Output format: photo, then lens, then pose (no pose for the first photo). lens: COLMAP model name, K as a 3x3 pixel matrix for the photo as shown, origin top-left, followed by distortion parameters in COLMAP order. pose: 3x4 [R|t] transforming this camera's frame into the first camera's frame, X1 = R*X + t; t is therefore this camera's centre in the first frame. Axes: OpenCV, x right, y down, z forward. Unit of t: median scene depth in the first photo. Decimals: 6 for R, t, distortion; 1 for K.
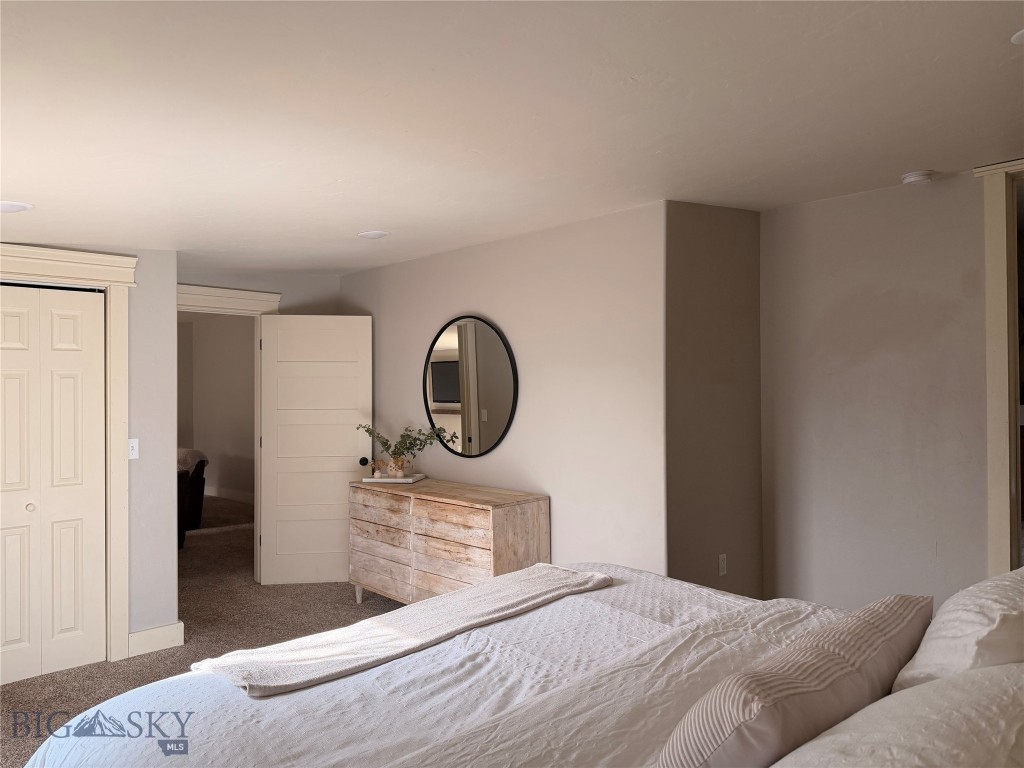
lens RADIAL K [[716.2, 0, 512.0], [0, 716.2, 384.0], [0, 0, 1]] dist [0.079211, -0.130179]
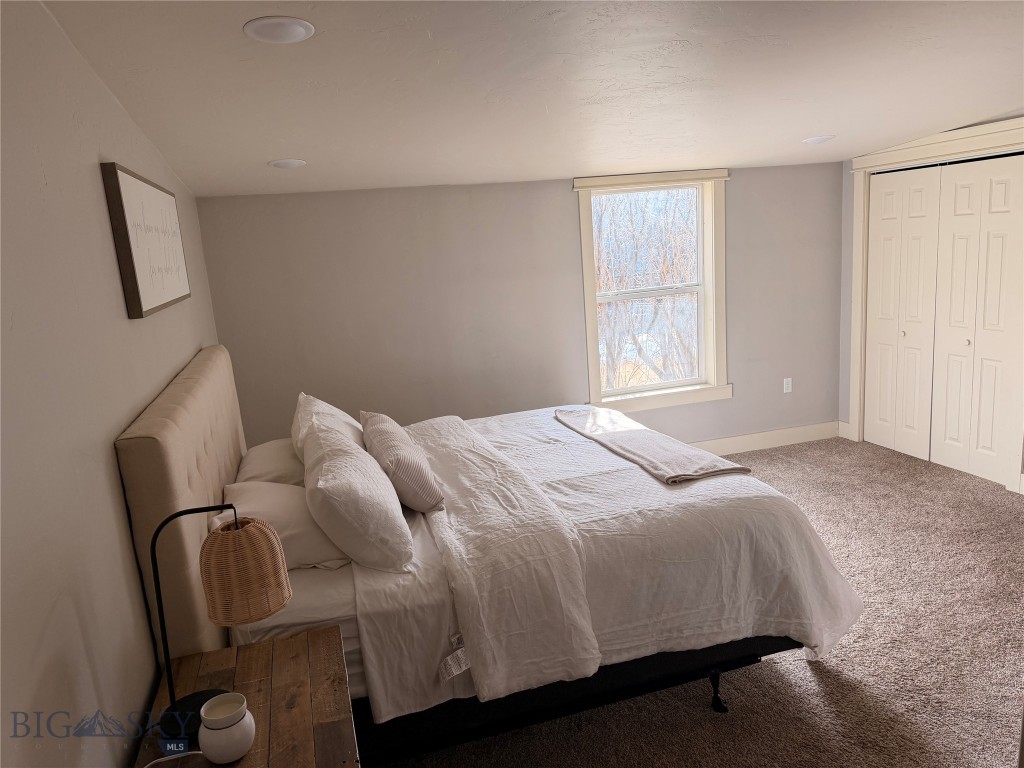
lens RADIAL K [[716.2, 0, 512.0], [0, 716.2, 384.0], [0, 0, 1]] dist [0.079211, -0.130179]
pose [[-0.459166, 0.224734, -0.859454, 1.505359], [0.091857, 0.974297, 0.205689, -0.164102], [0.883589, 0.015499, -0.468007, 1.663968]]
